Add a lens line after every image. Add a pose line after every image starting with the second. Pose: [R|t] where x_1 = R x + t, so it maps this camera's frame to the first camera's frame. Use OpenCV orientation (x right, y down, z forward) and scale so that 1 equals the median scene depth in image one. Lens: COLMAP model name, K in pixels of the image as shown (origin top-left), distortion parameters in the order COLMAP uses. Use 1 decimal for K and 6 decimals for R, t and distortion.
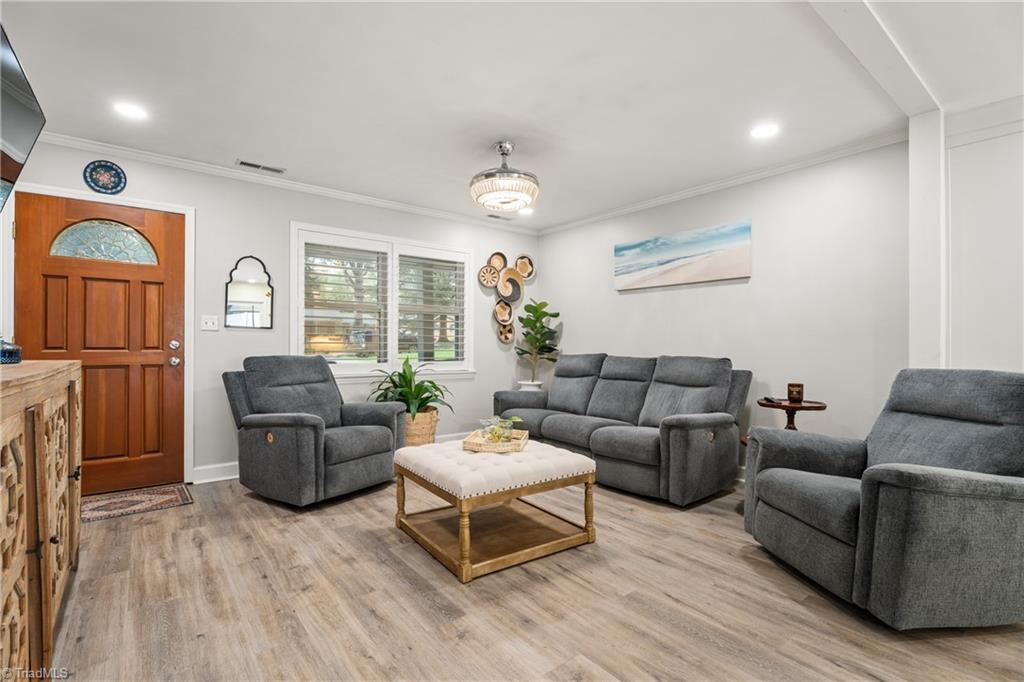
lens RADIAL K [[474.0, 0, 512.9], [0, 474.0, 346.1], [0, 0, 1]] dist [-0.008327, 0.000545]
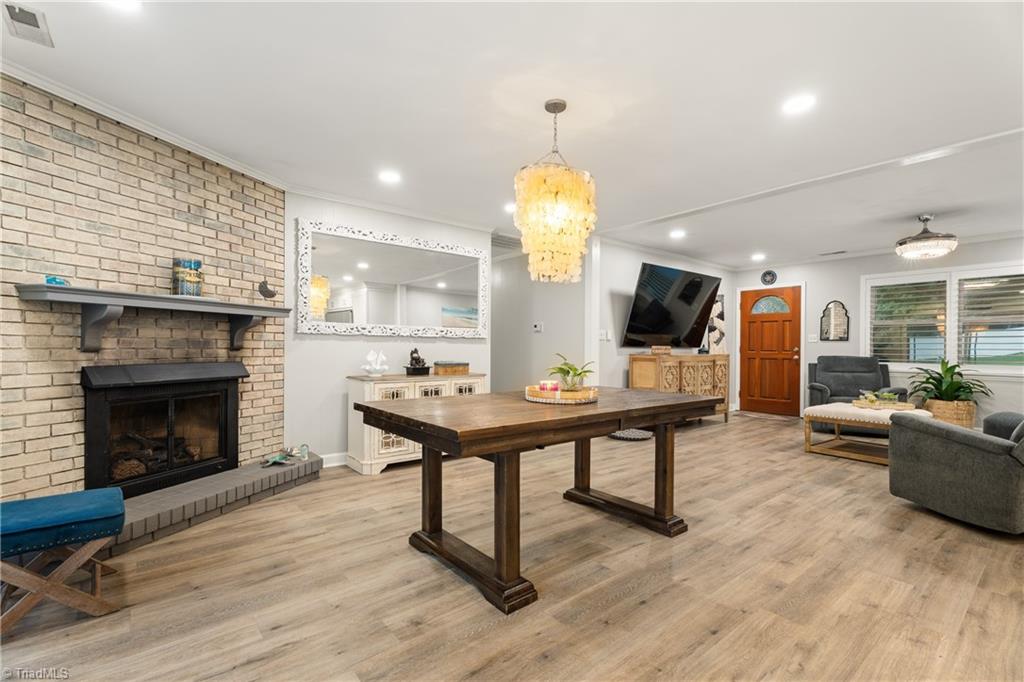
lens RADIAL K [[456.3, 0, 506.7], [0, 456.3, 348.2], [0, 0, 1]] dist [0.002979, 0.000021]
pose [[0.013626, -0.001443, -0.999906, 1.255230], [-0.009728, 0.999951, -0.001576, 0.006453], [0.999860, 0.009749, 0.013611, -0.296387]]
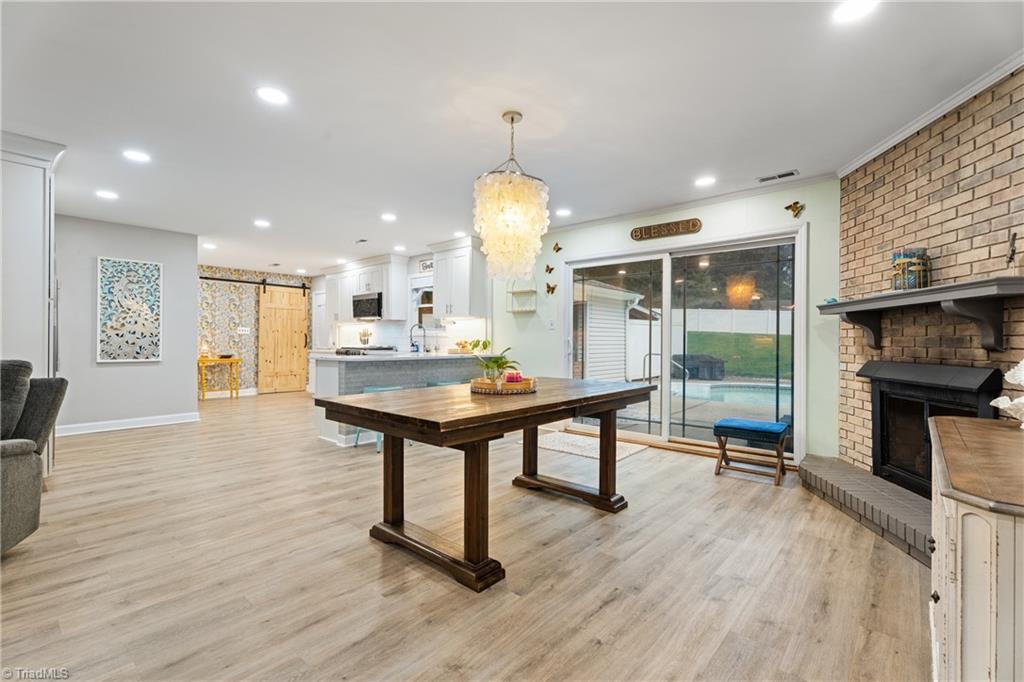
lens RADIAL K [[456.3, 0, 504.9], [0, 456.3, 341.6], [0, 0, 1]] dist [0.002979, 0.000021]
pose [[-0.175352, -0.007814, 0.984475, -0.199900], [-0.002597, 0.999969, 0.007474, -0.001571], [-0.984502, -0.001246, -0.175367, -0.069442]]
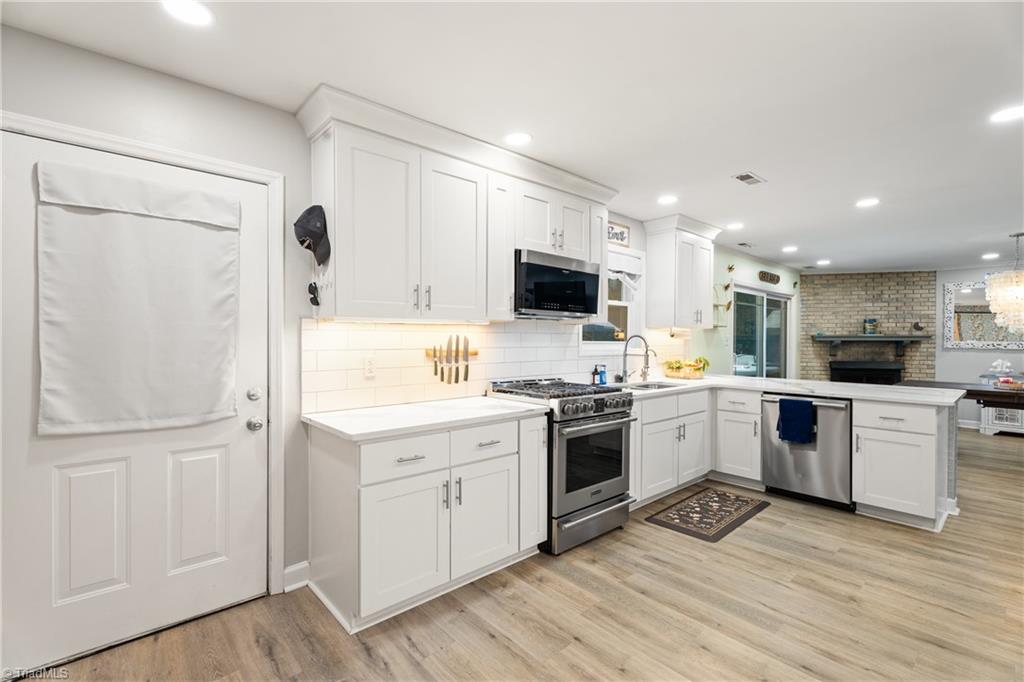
lens RADIAL K [[456.3, 0, 512.7], [0, 456.3, 341.9], [0, 0, 1]] dist [0.002979, 0.000021]
pose [[-0.997807, -0.010249, -0.065400, 2.123810], [-0.010820, 0.999906, 0.008381, -0.048455], [0.065308, 0.009071, -0.997824, 1.041748]]
